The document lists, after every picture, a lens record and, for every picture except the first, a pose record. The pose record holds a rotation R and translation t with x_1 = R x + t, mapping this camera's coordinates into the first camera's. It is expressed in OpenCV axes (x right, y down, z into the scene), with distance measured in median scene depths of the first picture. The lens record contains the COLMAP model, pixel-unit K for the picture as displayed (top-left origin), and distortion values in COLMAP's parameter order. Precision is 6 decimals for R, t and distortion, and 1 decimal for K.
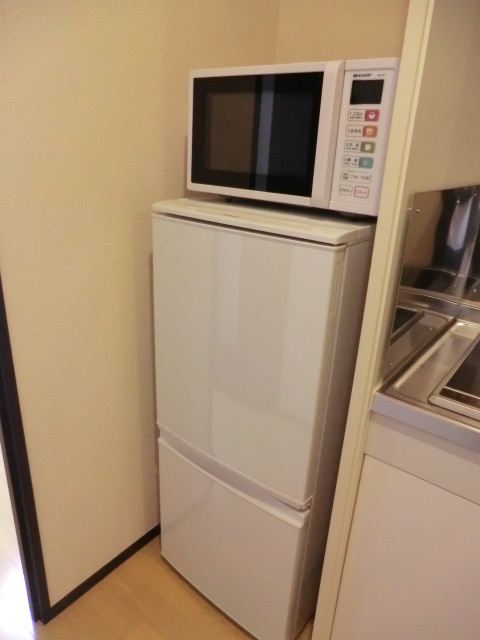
lens RADIAL K [[454.5, 0, 240.8], [0, 454.5, 317.6], [0, 0, 1]] dist [-0.034123, 0.004459]
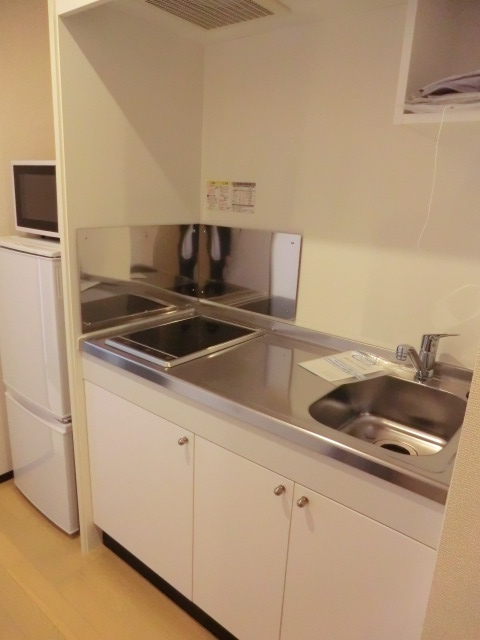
lens RADIAL K [[454.5, 0, 238.6], [0, 454.5, 322.7], [0, 0, 1]] dist [-0.034123, 0.004459]
pose [[0.999980, 0.005370, -0.003246, 0.691383], [-0.005648, 0.995672, -0.092770, 0.195898], [0.002734, 0.092786, 0.995682, -0.587949]]
